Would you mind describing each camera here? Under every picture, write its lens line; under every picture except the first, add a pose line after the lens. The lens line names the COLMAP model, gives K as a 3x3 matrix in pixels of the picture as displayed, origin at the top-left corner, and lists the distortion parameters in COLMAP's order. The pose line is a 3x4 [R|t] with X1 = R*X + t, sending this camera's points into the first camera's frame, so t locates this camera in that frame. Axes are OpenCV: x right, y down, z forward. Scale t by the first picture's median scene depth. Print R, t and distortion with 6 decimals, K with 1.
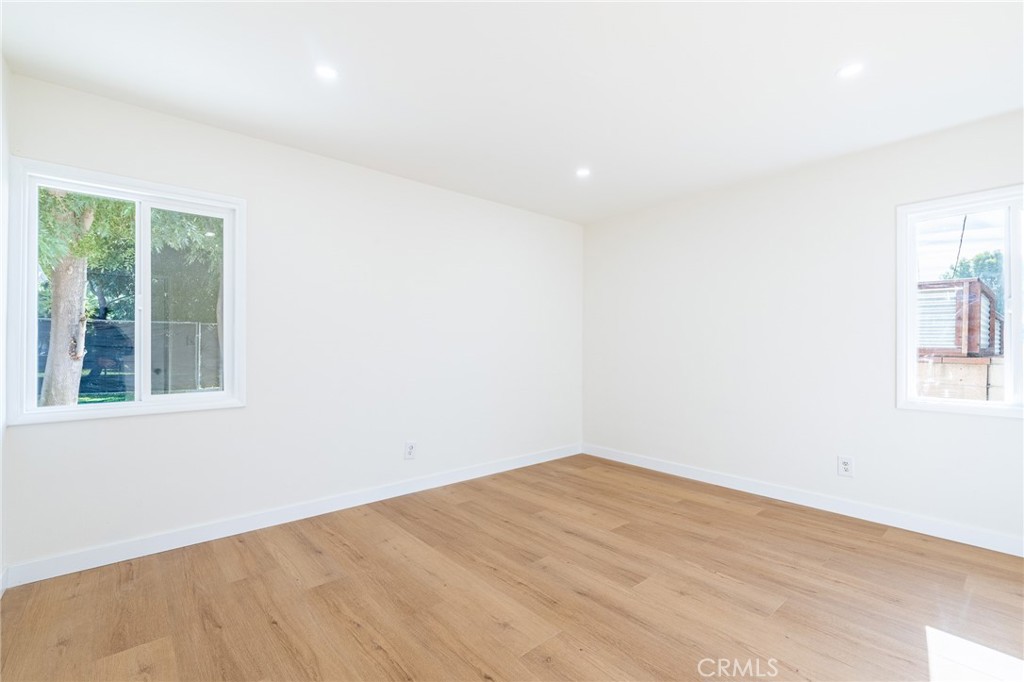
lens RADIAL K [[453.2, 0, 515.1], [0, 453.2, 338.0], [0, 0, 1]] dist [-0.000166, -0.000260]
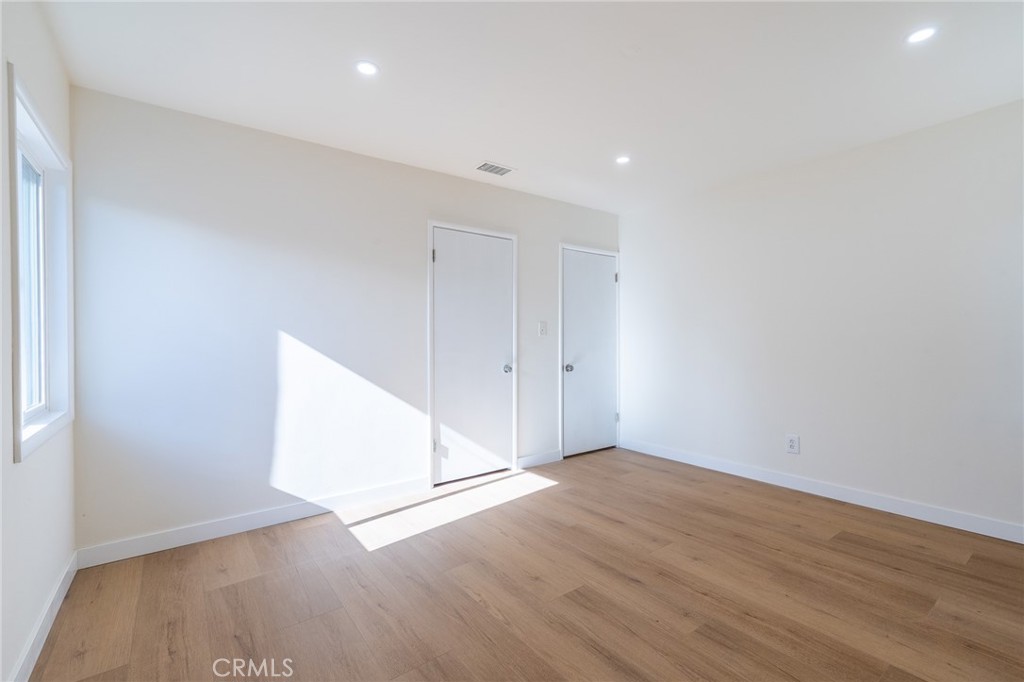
lens RADIAL K [[453.2, 0, 515.1], [0, 453.2, 338.0], [0, 0, 1]] dist [-0.000166, -0.000260]
pose [[-0.997448, 0.005861, 0.071160, 0.327483], [0.004388, 0.999773, -0.020832, 0.036852], [-0.071266, -0.020466, -0.997247, 1.958571]]
